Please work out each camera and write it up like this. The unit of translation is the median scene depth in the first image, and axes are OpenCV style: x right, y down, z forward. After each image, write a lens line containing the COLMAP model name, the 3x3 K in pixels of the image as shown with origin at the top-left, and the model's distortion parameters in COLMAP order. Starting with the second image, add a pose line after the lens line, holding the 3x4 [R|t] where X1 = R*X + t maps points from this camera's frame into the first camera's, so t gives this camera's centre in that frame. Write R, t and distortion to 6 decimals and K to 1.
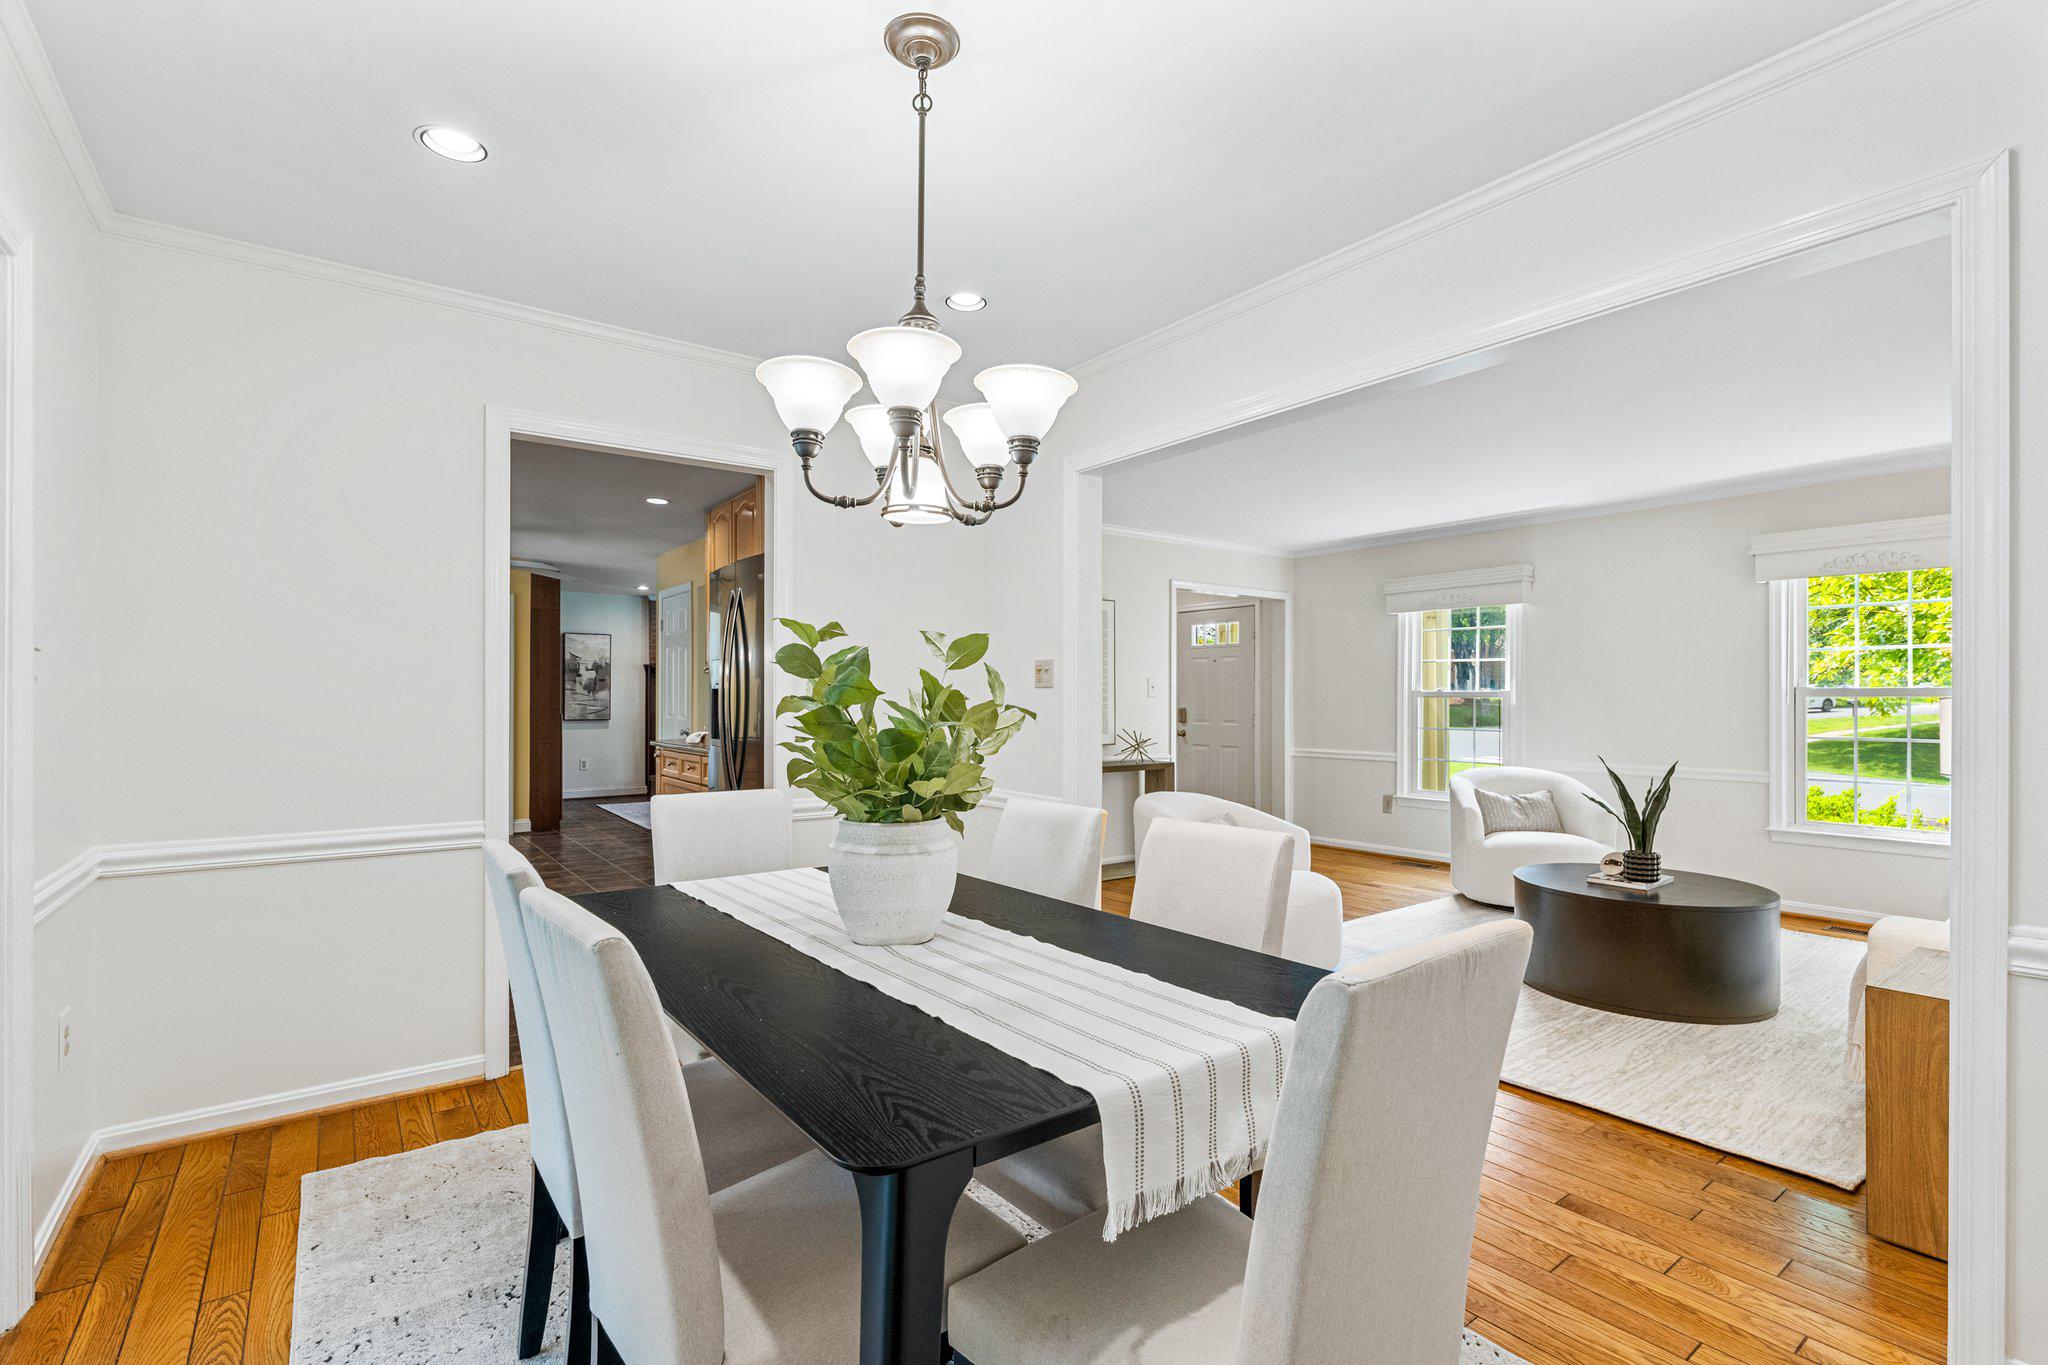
lens RADIAL K [[934.1, 0, 1024.1], [0, 934.1, 696.4], [0, 0, 1]] dist [-0.007349, 0.002915]
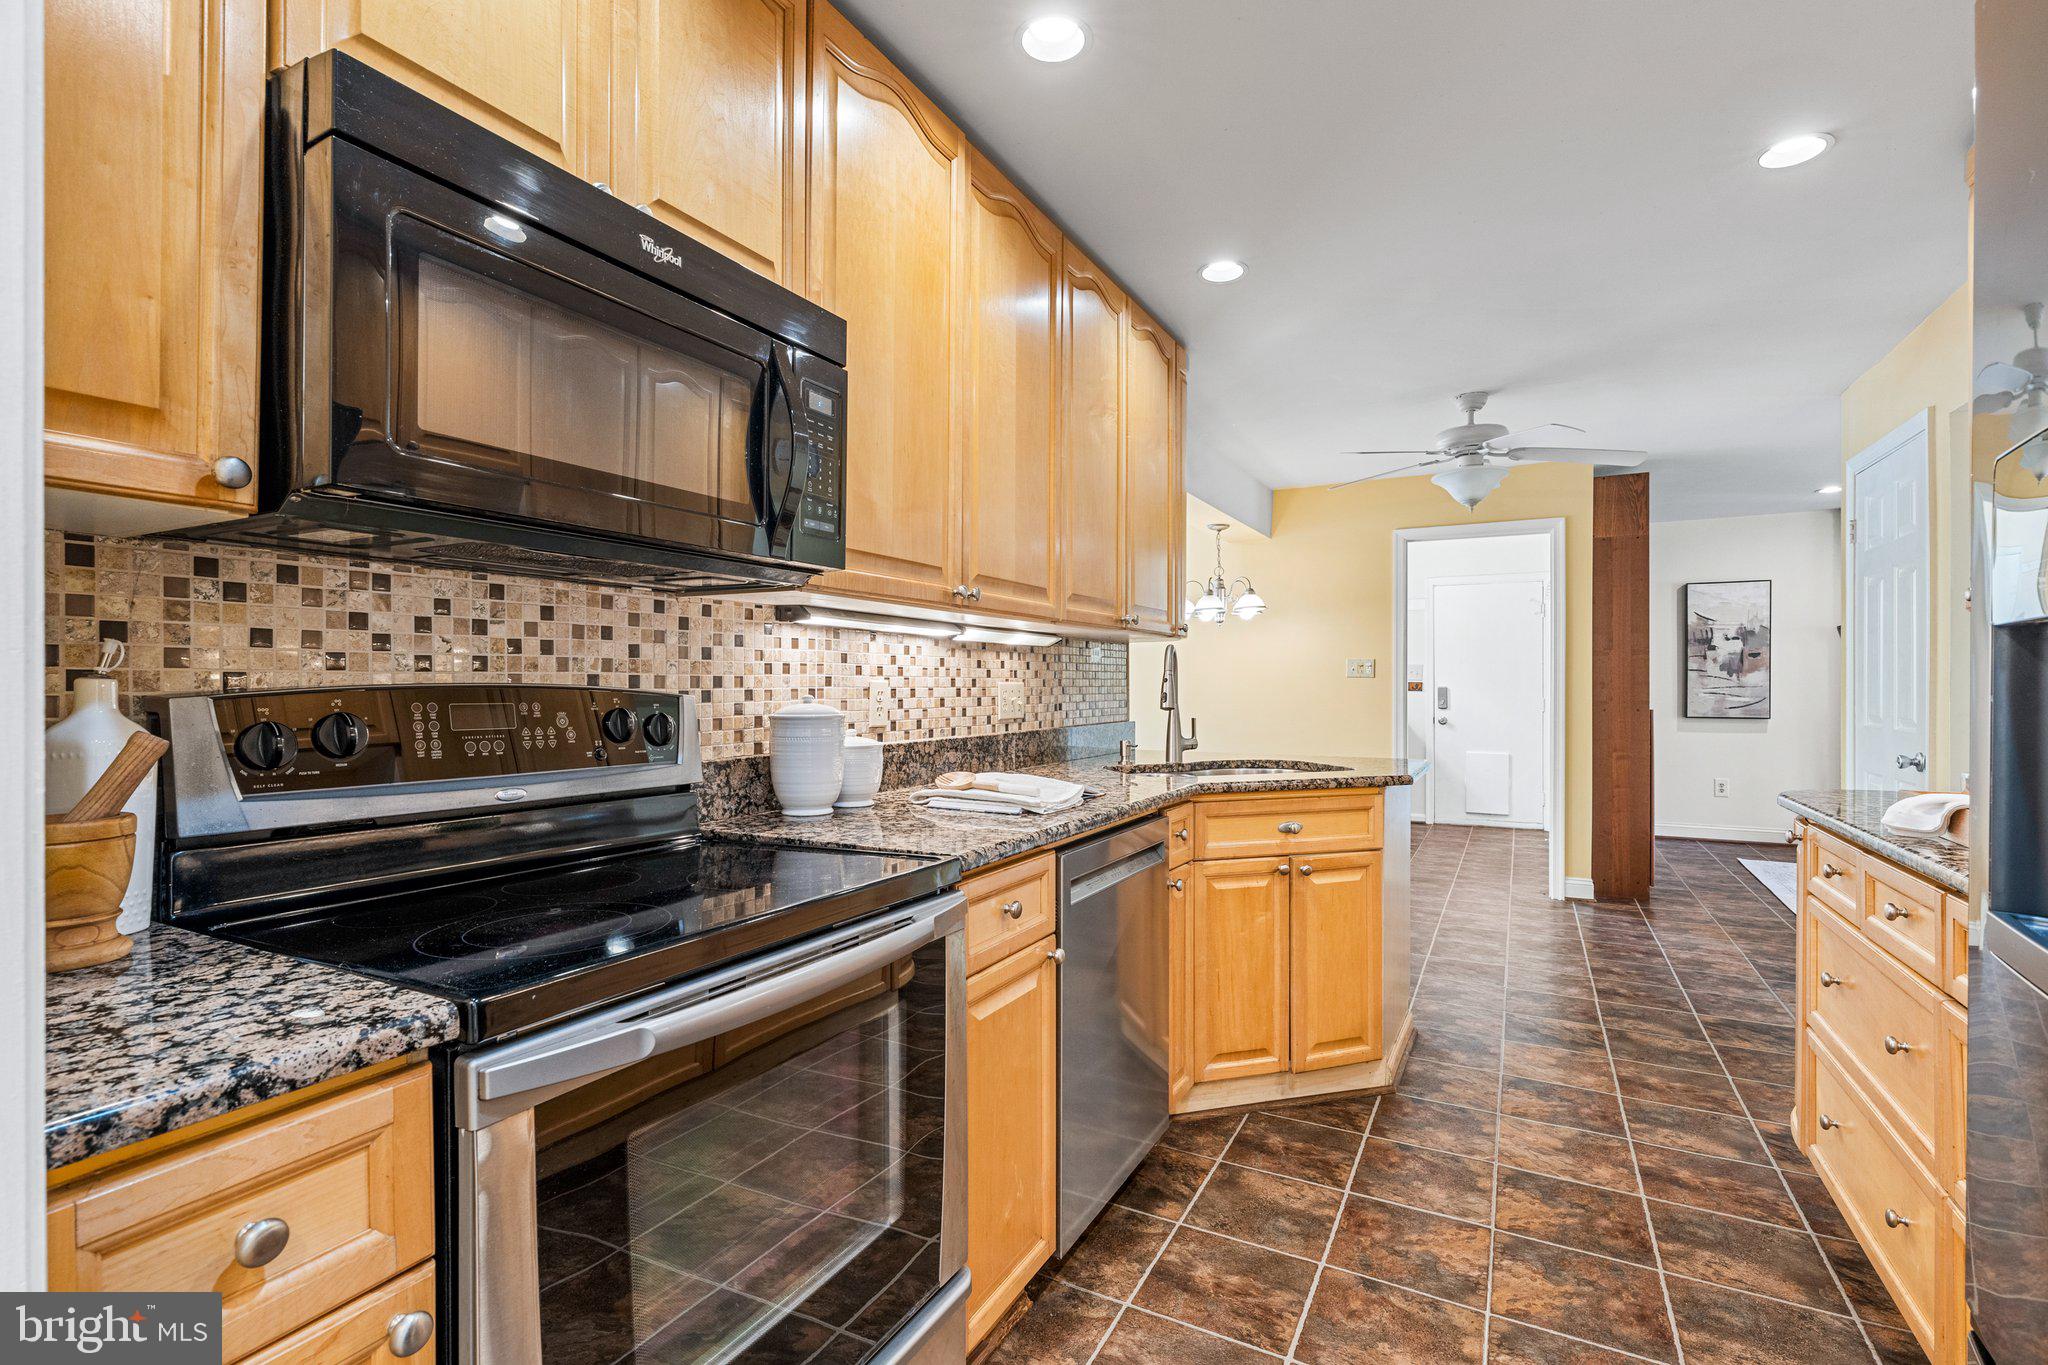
lens RADIAL K [[934.1, 0, 1016.8], [0, 934.1, 689.0], [0, 0, 1]] dist [-0.007349, 0.002915]
pose [[0.422377, 0.002154, -0.906418, -0.100049], [0.003800, 0.999984, 0.004147, 0.001074], [0.906412, -0.005196, 0.422362, 0.298659]]
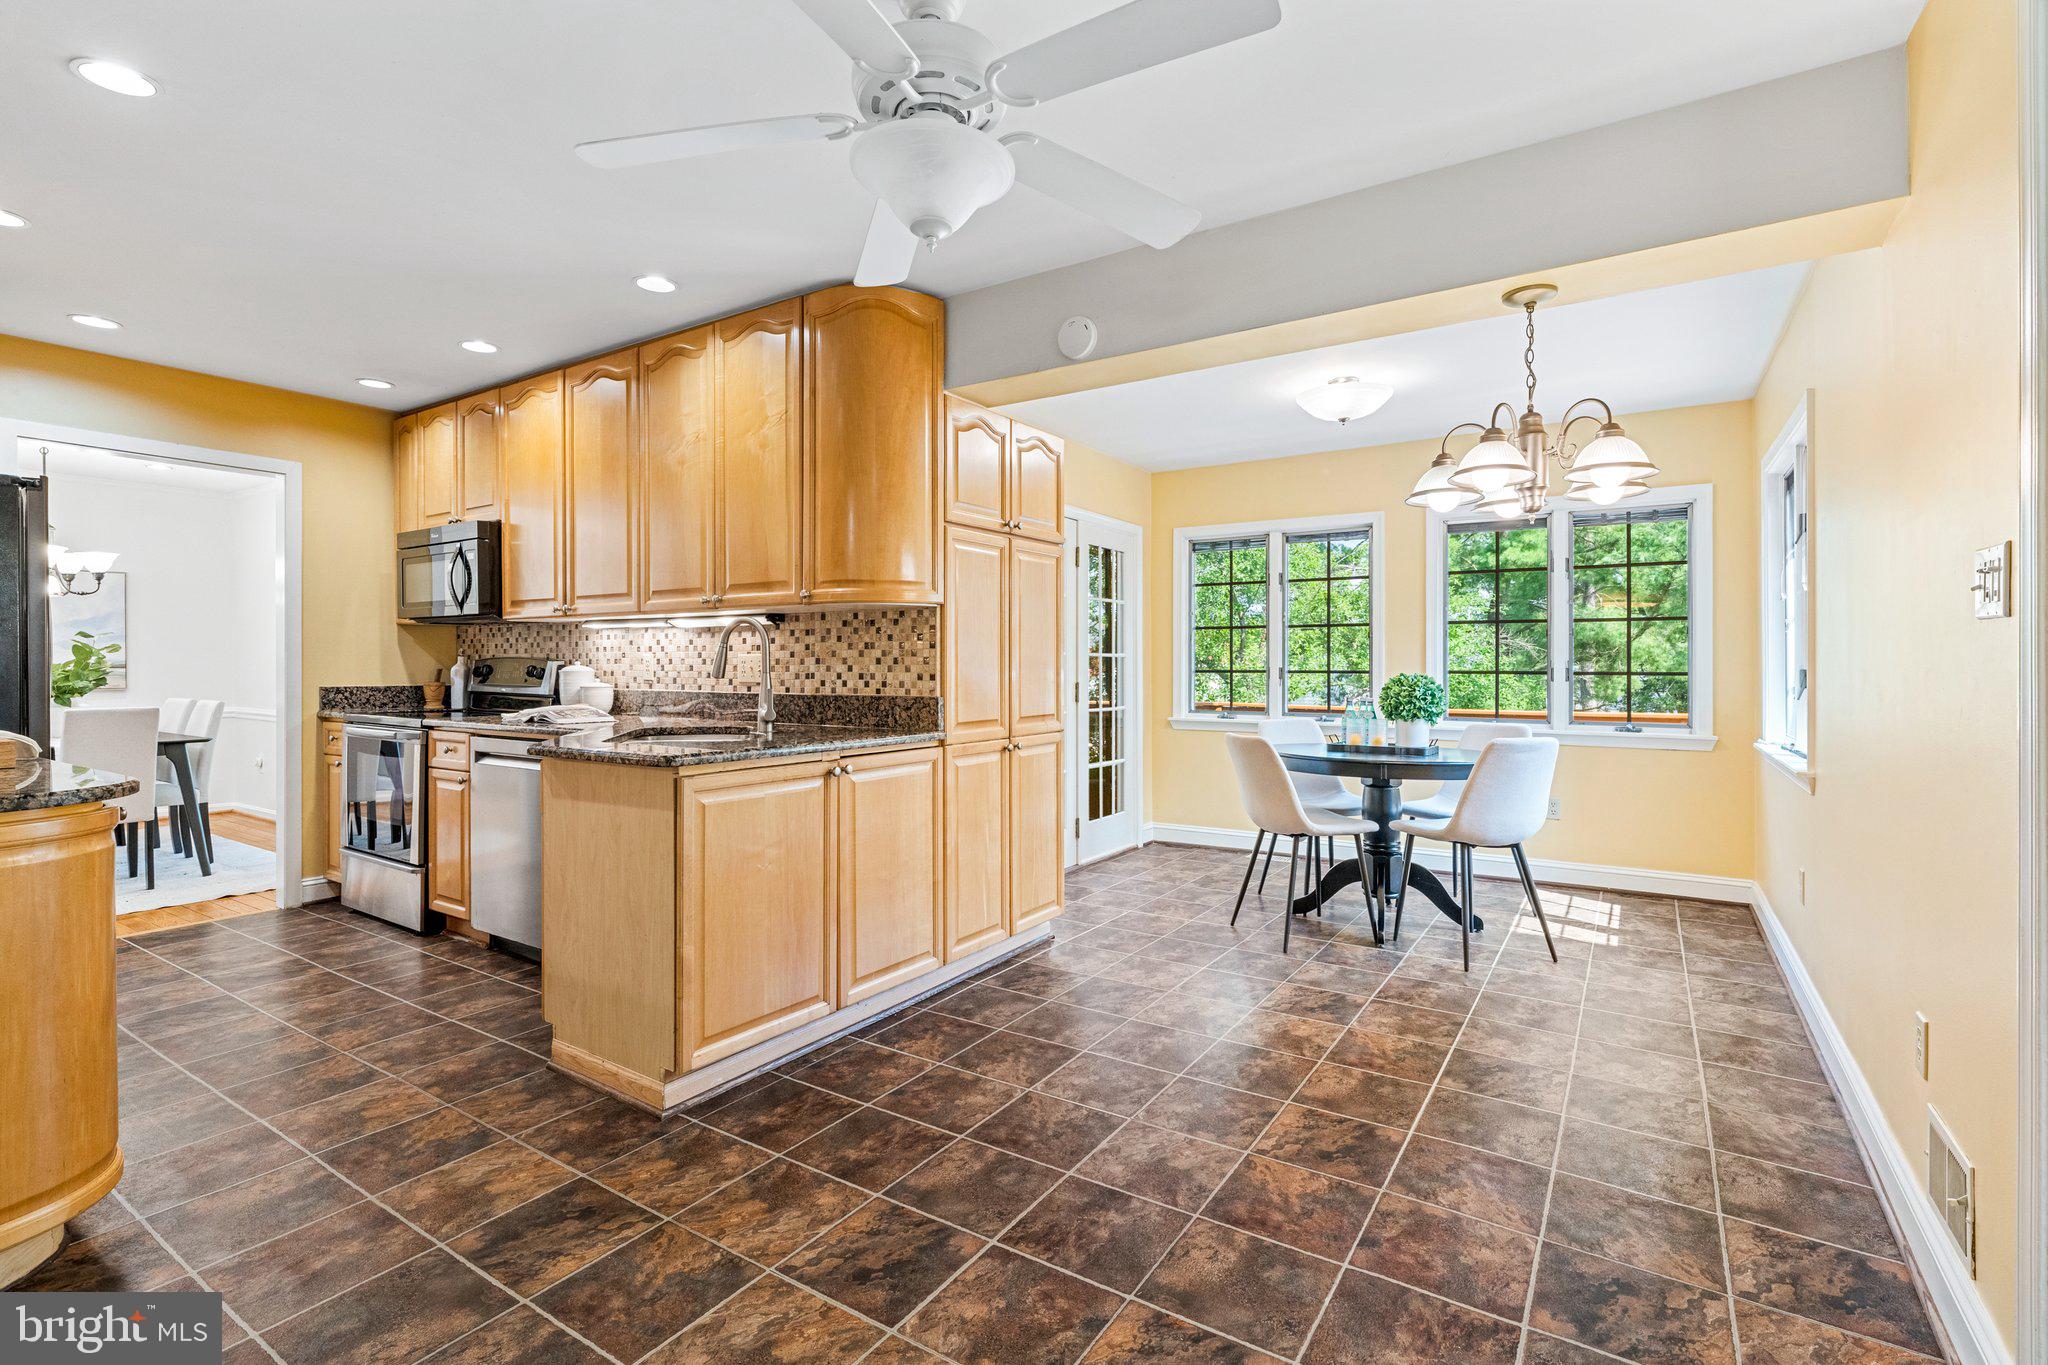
lens RADIAL K [[934.1, 0, 1005.8], [0, 934.1, 655.1], [0, 0, 1]] dist [-0.007349, 0.002915]
pose [[-0.938695, 0.001838, -0.344745, -0.313331], [0.003516, 0.999985, -0.004242, 0.002283], [0.344732, -0.005194, -0.938687, 0.771611]]
